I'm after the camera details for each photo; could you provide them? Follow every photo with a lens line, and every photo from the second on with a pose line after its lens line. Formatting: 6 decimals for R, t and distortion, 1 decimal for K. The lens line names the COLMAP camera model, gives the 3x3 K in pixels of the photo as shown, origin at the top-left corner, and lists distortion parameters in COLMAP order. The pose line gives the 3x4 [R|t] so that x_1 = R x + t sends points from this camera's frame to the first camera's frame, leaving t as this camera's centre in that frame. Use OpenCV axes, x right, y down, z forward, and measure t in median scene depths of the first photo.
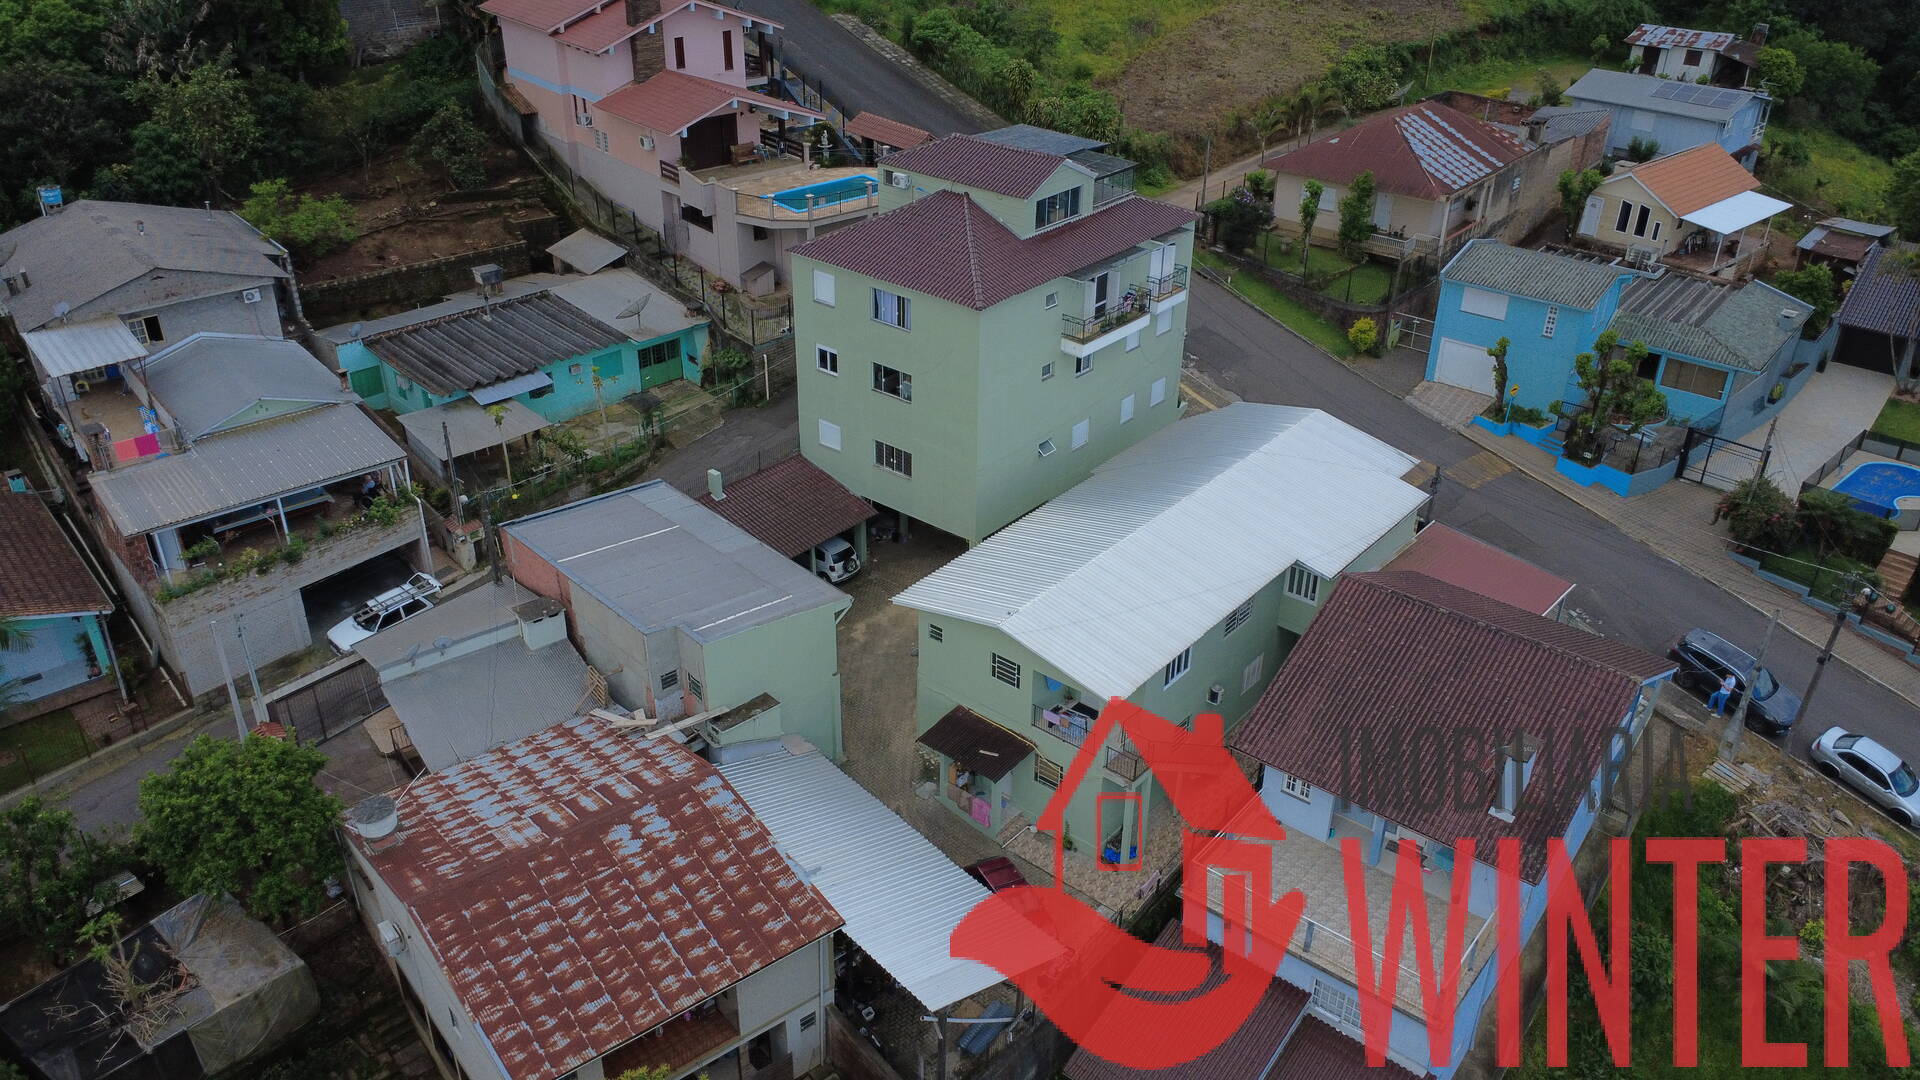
lens RADIAL K [[1439.4, 0, 956.7], [0, 1439.4, 533.7], [0, 0, 1]] dist [0.007780, -0.006693]
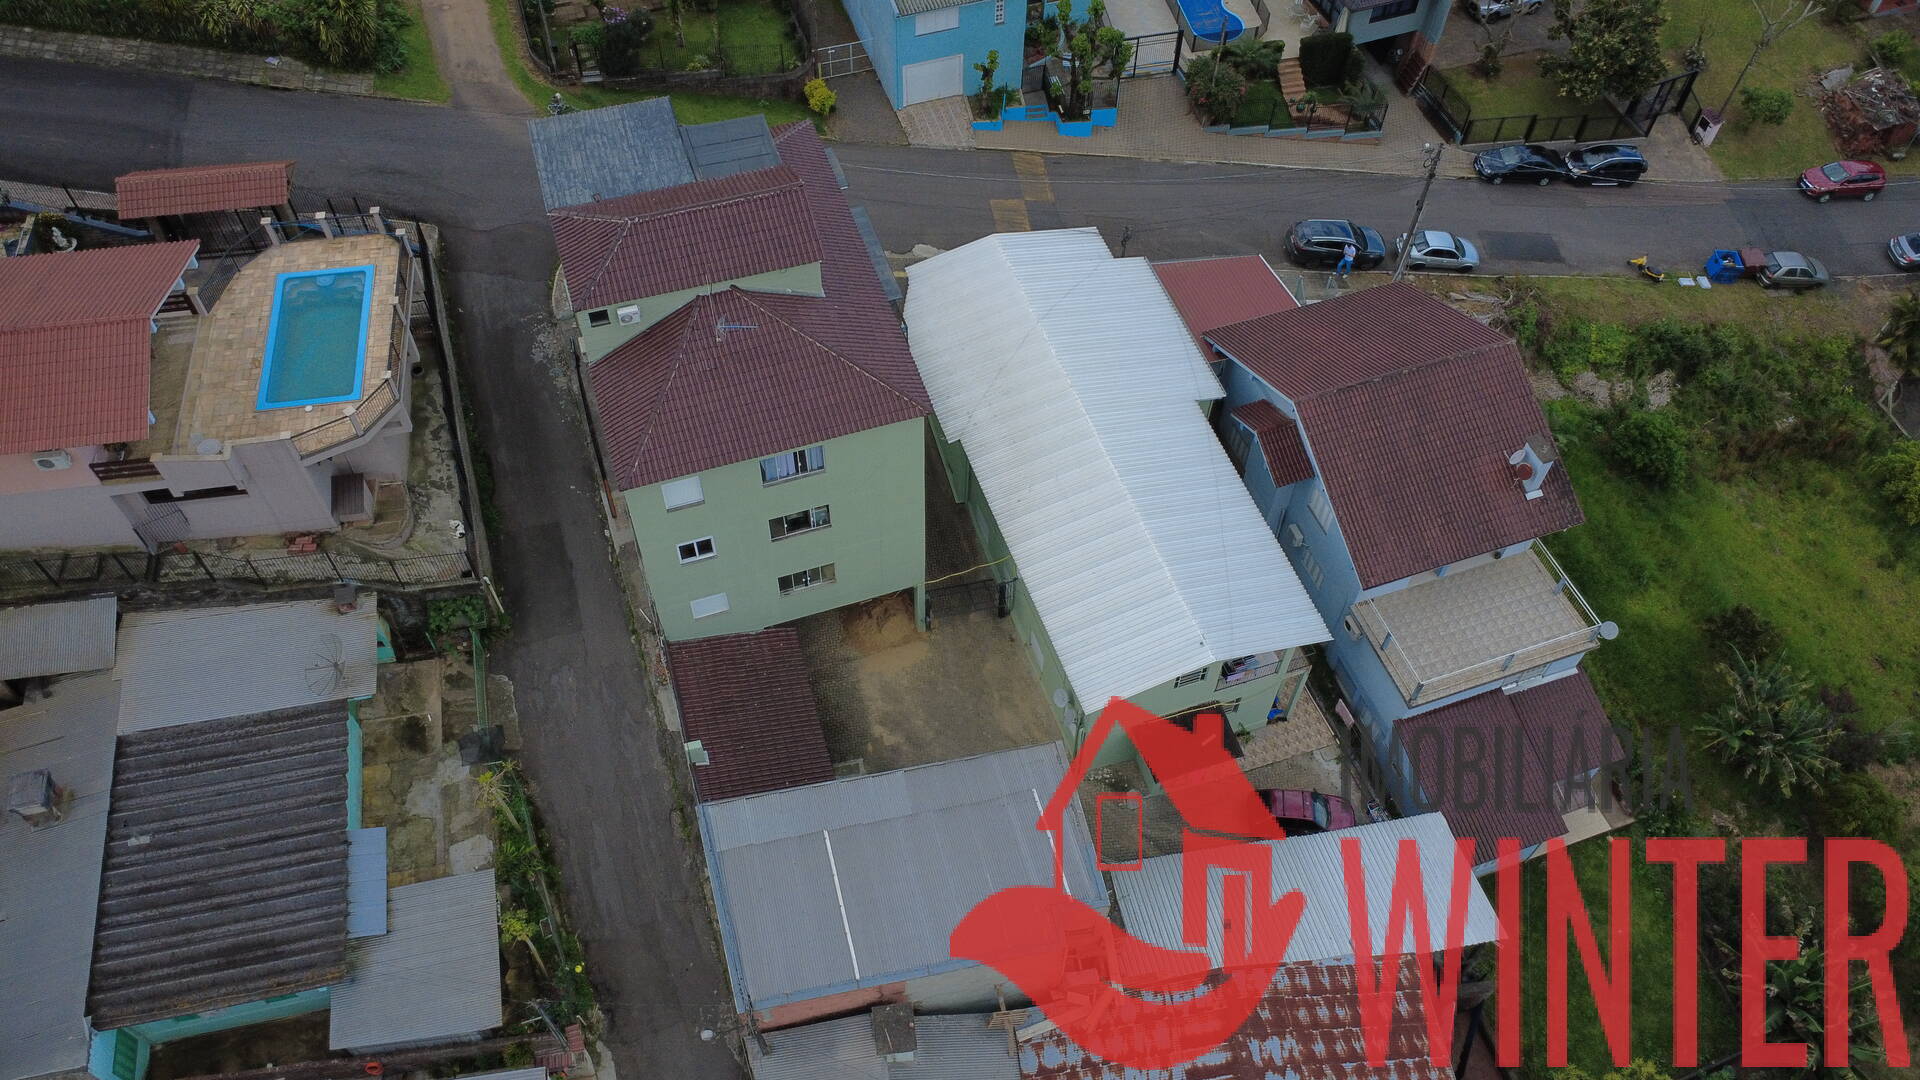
lens RADIAL K [[1439.4, 0, 956.7], [0, 1439.4, 533.7], [0, 0, 1]] dist [0.007780, -0.006693]
pose [[0.520657, -0.693679, 0.497720, -0.368124], [0.412779, 0.714833, 0.564470, -0.469880], [-0.747348, -0.088447, 0.658519, 0.319943]]
